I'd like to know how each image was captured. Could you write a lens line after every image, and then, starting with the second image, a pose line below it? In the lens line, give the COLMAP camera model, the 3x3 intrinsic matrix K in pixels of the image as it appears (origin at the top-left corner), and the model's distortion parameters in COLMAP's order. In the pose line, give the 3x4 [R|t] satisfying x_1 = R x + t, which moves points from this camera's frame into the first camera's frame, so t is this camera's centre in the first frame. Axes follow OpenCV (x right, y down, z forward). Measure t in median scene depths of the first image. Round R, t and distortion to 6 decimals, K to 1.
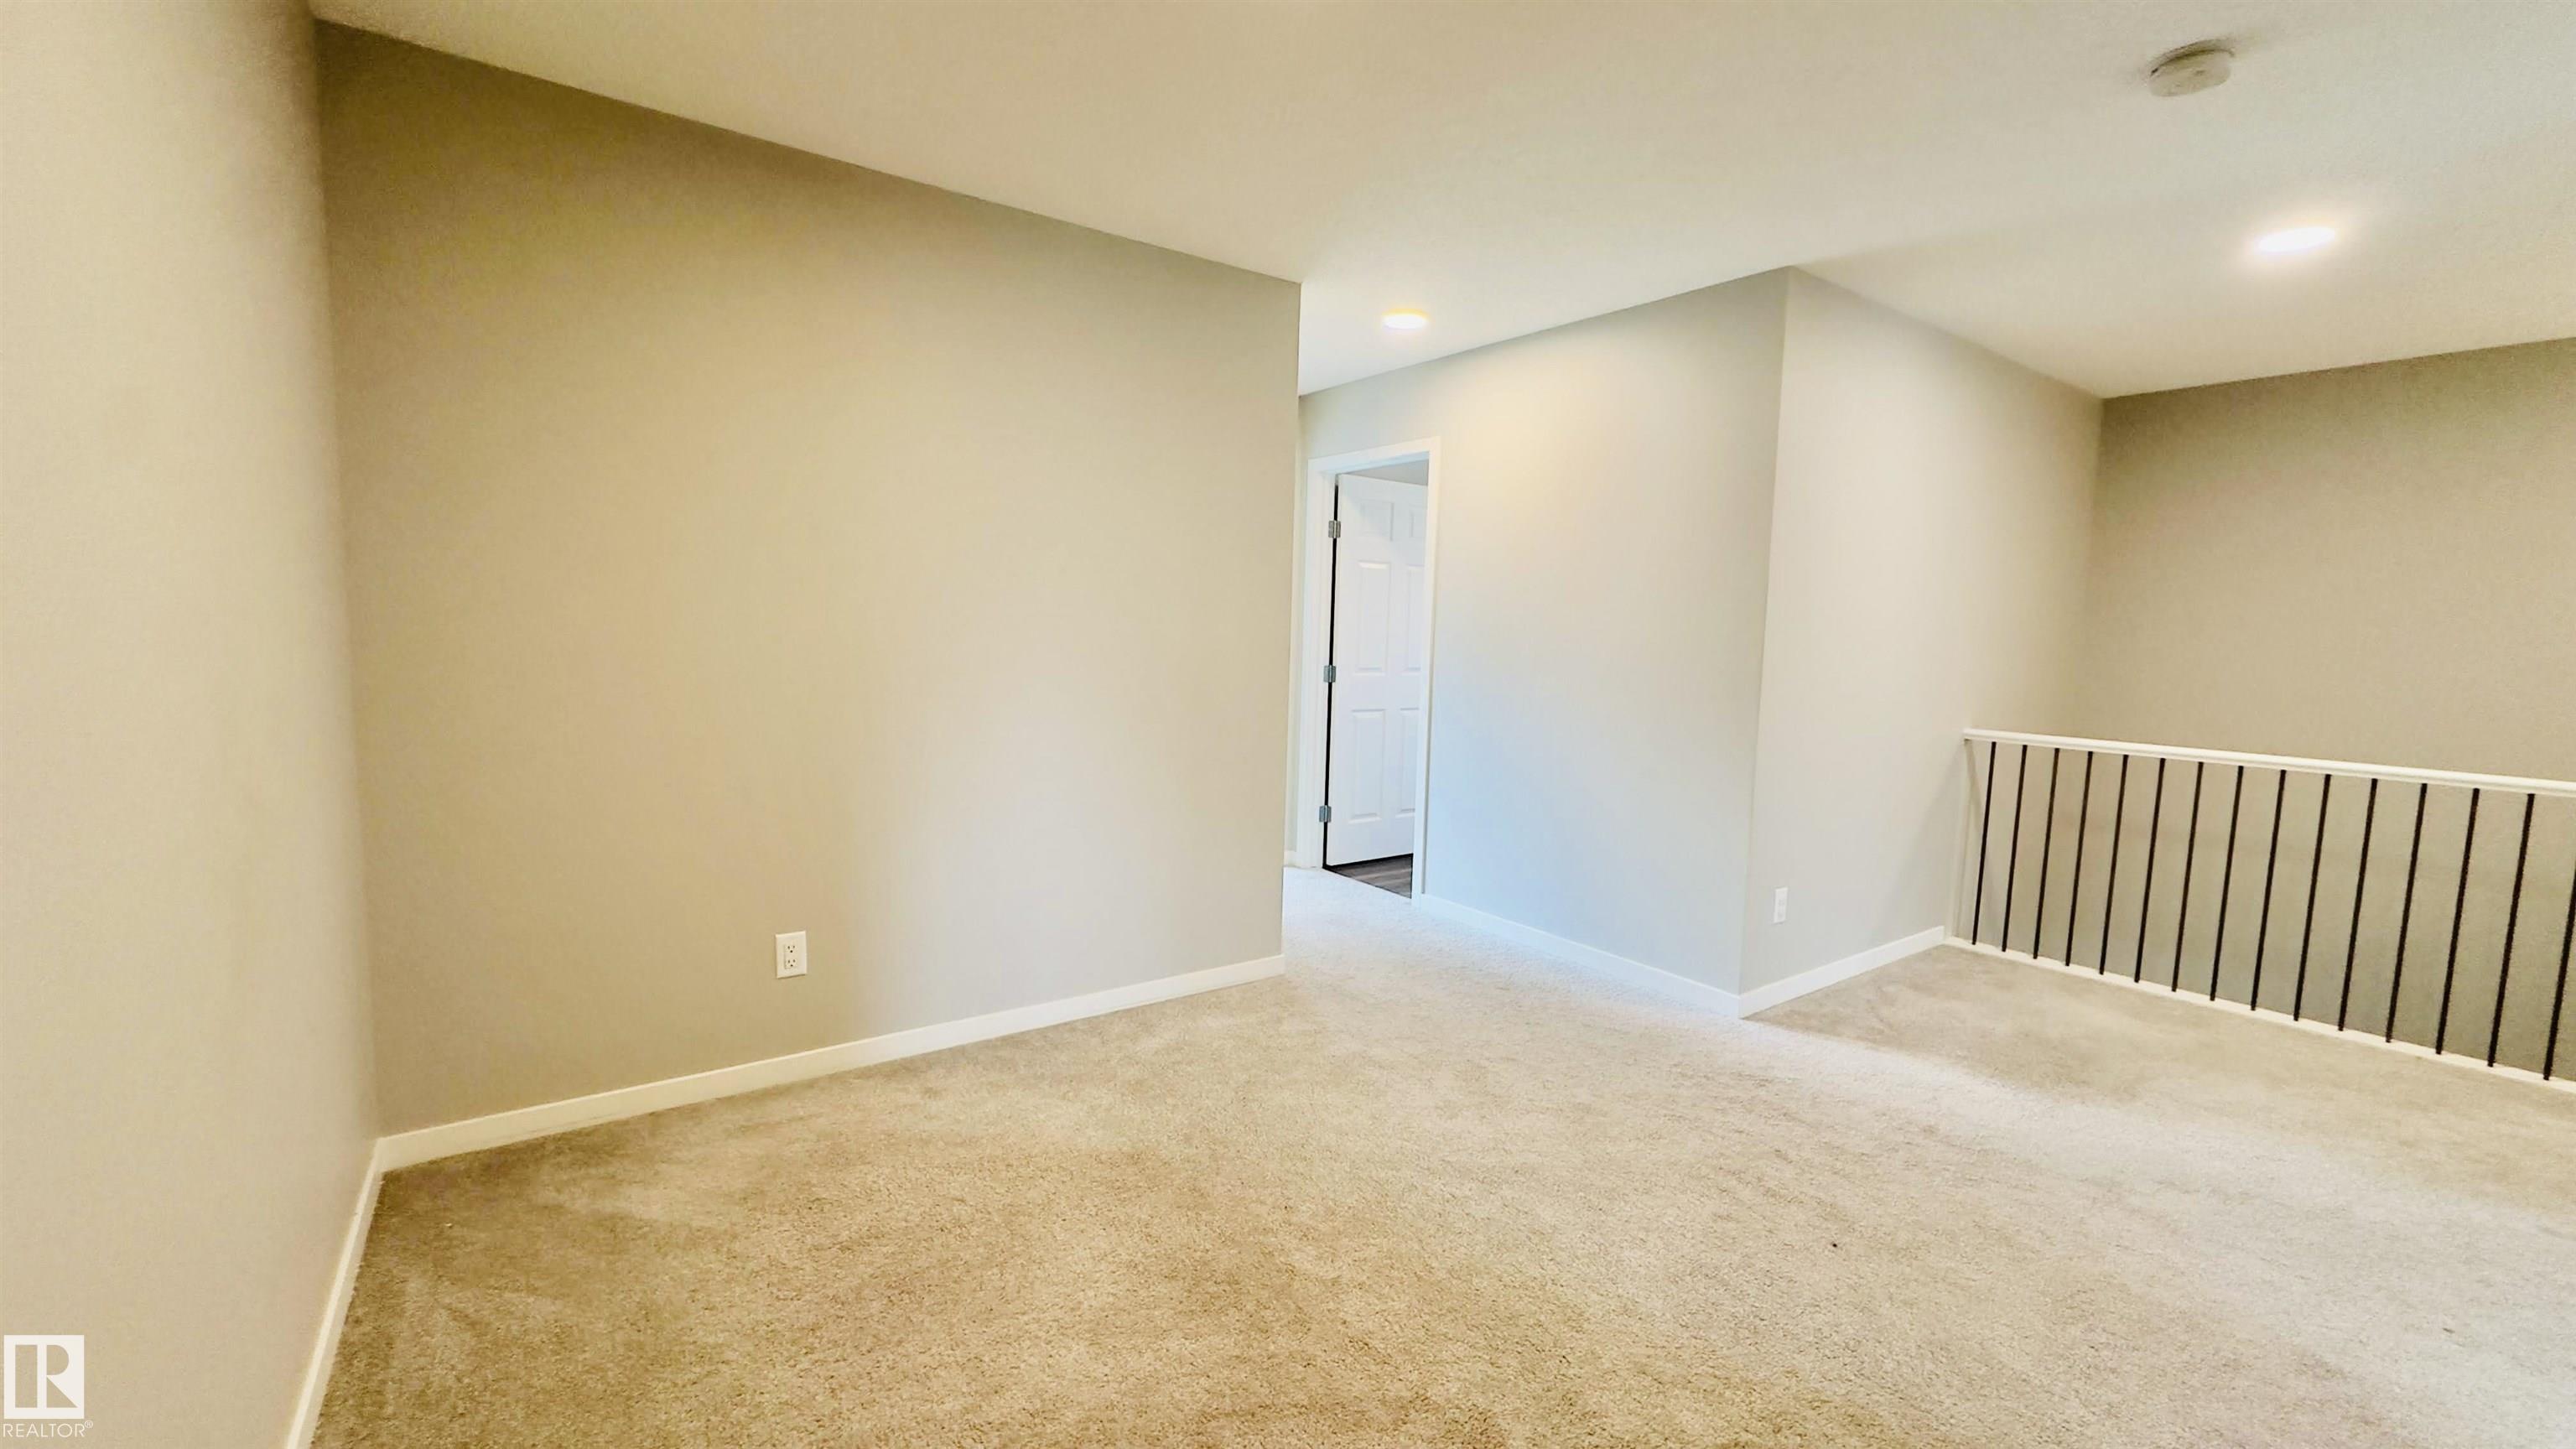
lens RADIAL K [[1027.9, 0, 1286.7], [0, 1027.9, 727.8], [0, 0, 1]] dist [0.001205, 0.000423]
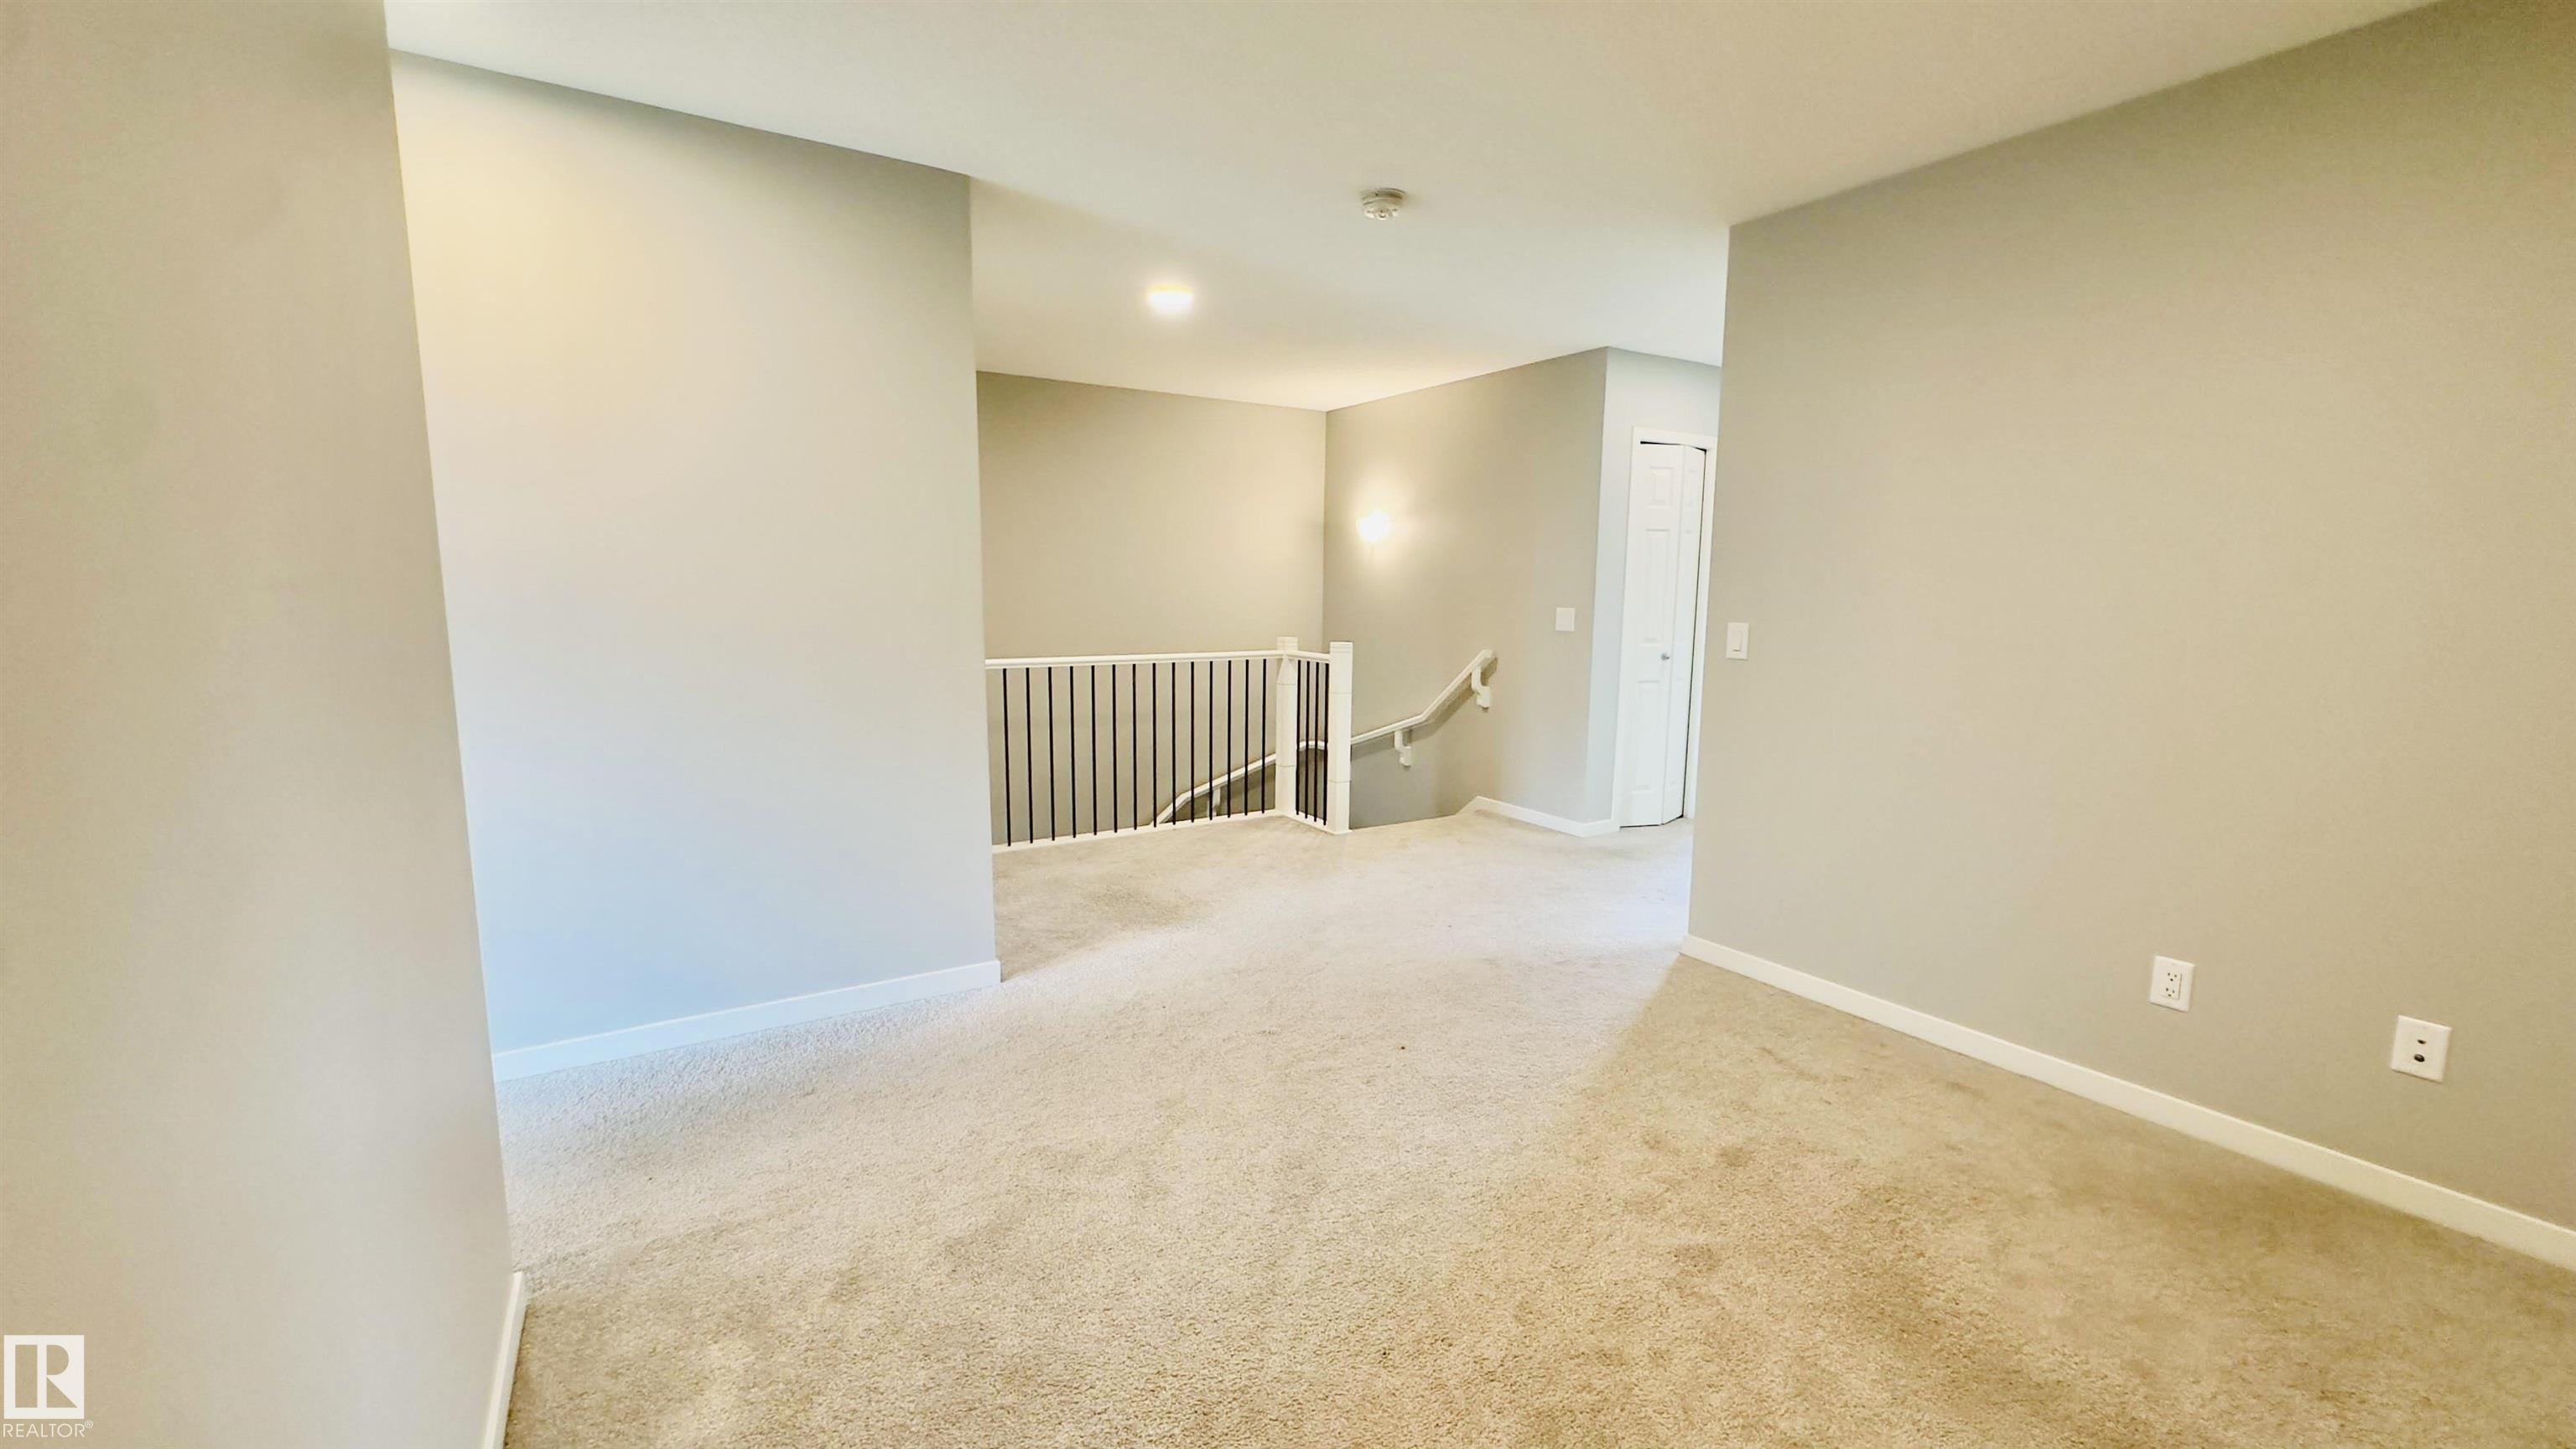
lens RADIAL K [[1027.9, 0, 1286.7], [0, 1027.9, 727.8], [0, 0, 1]] dist [0.001205, 0.000423]
pose [[0.060445, -0.164134, 0.984584, -0.518831], [0.091382, 0.983156, 0.158286, -0.089547], [-0.993980, 0.080406, 0.074426, 0.750559]]
